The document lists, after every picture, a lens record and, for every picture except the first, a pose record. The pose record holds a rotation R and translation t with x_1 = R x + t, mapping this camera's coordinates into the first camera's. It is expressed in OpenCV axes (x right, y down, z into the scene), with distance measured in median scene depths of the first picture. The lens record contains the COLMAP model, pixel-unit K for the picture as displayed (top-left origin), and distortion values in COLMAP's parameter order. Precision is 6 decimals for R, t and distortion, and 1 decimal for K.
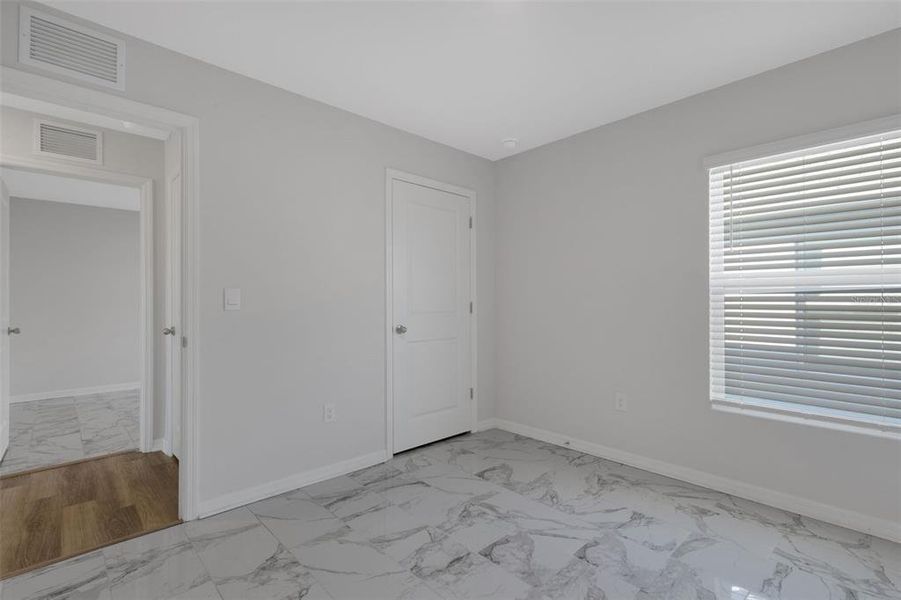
lens RADIAL K [[417.6, 0, 454.0], [0, 417.6, 306.4], [0, 0, 1]] dist [0.011345, -0.000250]
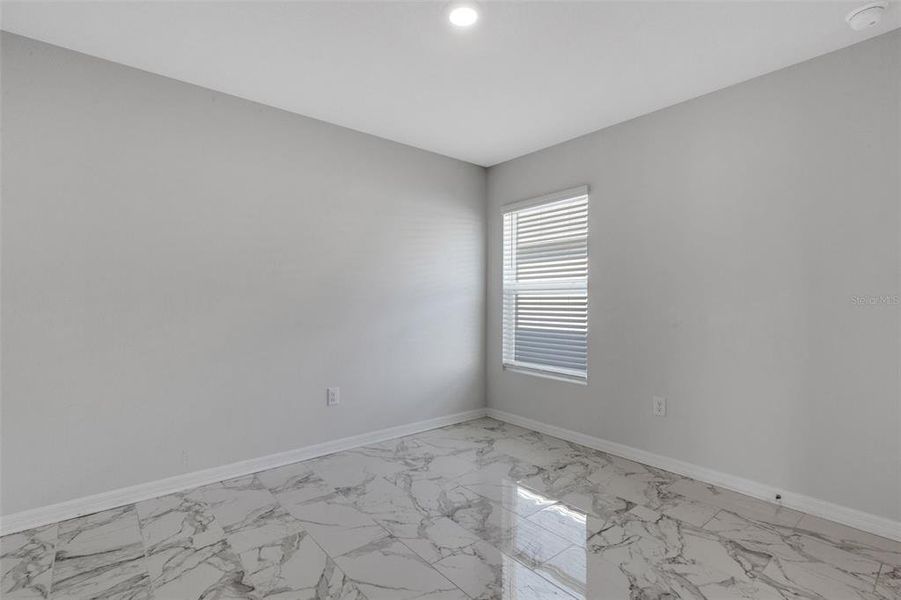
lens RADIAL K [[417.6, 0, 449.9], [0, 417.6, 303.8], [0, 0, 1]] dist [0.011345, -0.000250]
pose [[0.997676, -0.008309, -0.067633, 0.190297], [0.008091, 0.999961, -0.003494, 0.002266], [0.067660, 0.002938, 0.997704, -0.201416]]
